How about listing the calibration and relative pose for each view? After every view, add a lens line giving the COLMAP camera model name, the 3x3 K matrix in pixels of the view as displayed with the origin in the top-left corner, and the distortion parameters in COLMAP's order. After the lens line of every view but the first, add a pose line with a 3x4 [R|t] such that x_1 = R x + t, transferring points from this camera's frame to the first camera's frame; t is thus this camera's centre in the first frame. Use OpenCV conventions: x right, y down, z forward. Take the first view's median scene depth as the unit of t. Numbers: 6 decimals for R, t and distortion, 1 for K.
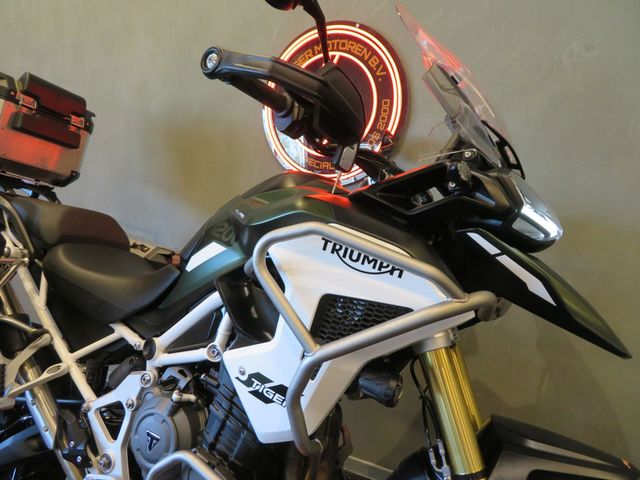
lens RADIAL K [[484.4, 0, 320.0], [0, 484.4, 240.0], [0, 0, 1]] dist [0.003069, 0.001398]
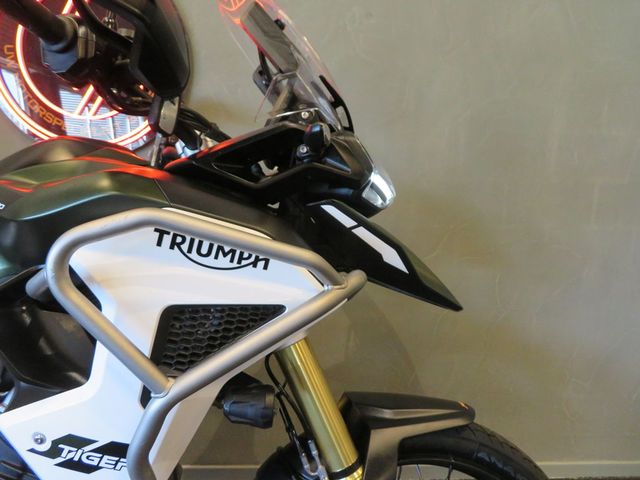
lens RADIAL K [[479.8, 0, 340.1], [0, 479.8, 242.0], [0, 0, 1]] dist [0.000419, 0.003162]
pose [[0.860908, -0.115863, 0.495392, -0.103262], [0.082306, 0.992614, 0.089119, -0.023865], [-0.502059, -0.035950, 0.864086, 0.235348]]
